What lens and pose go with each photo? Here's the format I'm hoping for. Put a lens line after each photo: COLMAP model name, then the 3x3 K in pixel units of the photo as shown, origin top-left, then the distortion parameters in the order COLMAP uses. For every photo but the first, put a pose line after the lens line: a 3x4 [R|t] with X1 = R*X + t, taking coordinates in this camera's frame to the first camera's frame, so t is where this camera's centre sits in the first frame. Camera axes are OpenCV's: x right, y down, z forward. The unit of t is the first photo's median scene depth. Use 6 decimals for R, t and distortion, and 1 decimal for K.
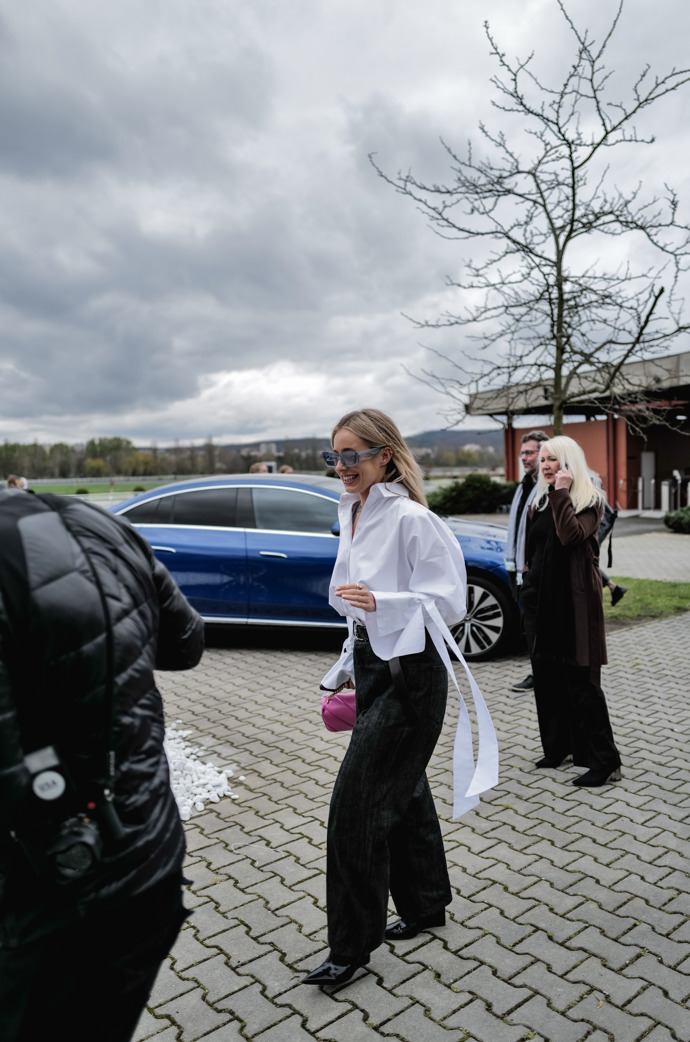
lens RADIAL K [[821.4, 0, 367.5], [0, 821.4, 522.9], [0, 0, 1]] dist [0.018381, 0.000113]
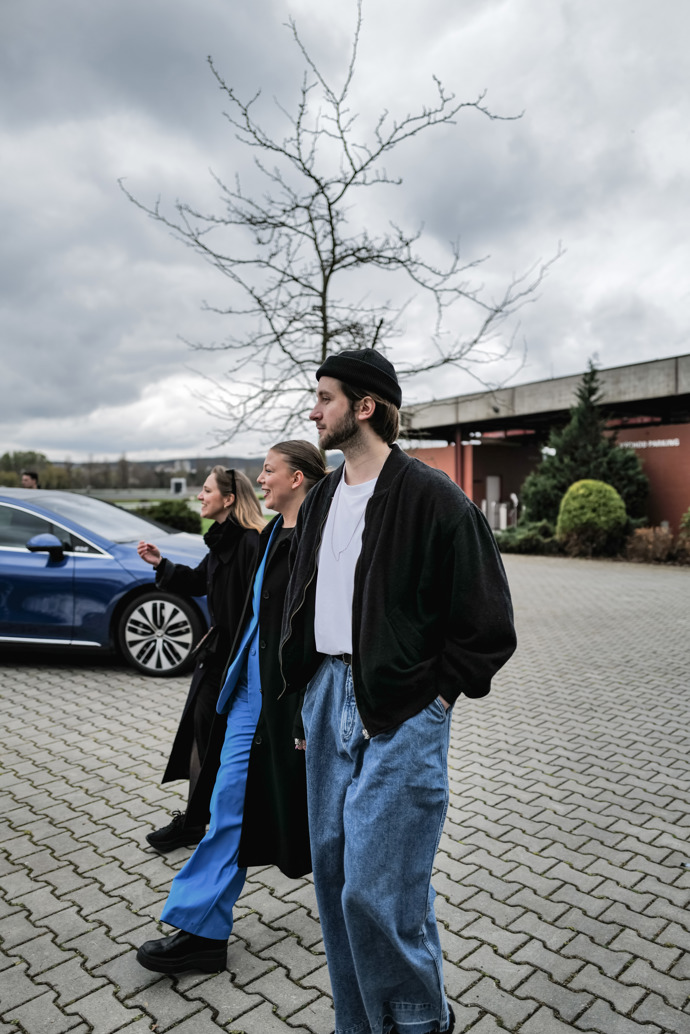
lens RADIAL K [[772.6, 0, 344.1], [0, 772.6, 526.5], [0, 0, 1]] dist [0.004903, 0.013468]
pose [[0.996875, 0.017284, 0.077078, 0.185005], [-0.016082, 0.999740, -0.016181, -0.003326], [-0.077337, 0.014891, 0.996894, 0.020730]]
